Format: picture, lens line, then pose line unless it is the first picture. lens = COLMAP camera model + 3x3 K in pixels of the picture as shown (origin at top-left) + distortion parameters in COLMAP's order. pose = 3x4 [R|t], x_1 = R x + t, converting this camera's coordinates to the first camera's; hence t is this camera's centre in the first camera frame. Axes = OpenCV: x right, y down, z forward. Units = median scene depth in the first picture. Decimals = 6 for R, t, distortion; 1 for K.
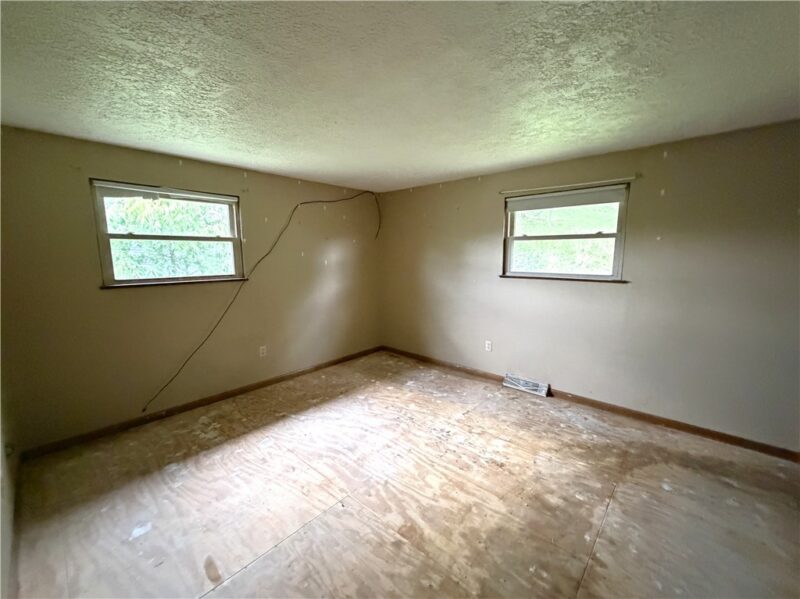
lens RADIAL K [[325.3, 0, 399.0], [0, 325.3, 299.3], [0, 0, 1]] dist [-0.000033, 0.000086]
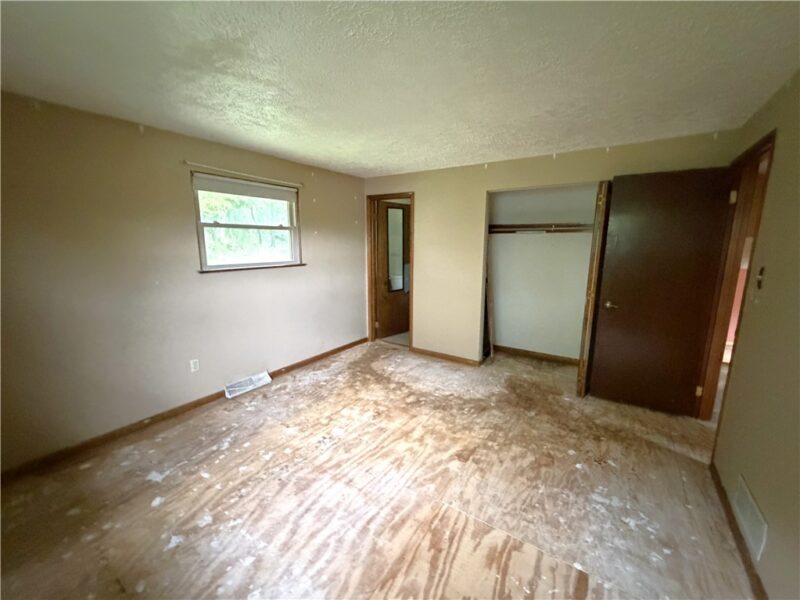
lens RADIAL K [[325.3, 0, 399.0], [0, 325.3, 299.8], [0, 0, 1]] dist [-0.000033, 0.000086]
pose [[-0.132182, -0.170697, 0.976417, -0.704440], [0.137604, 0.972363, 0.188616, -0.116404], [-0.981628, 0.159290, -0.105040, 0.819930]]
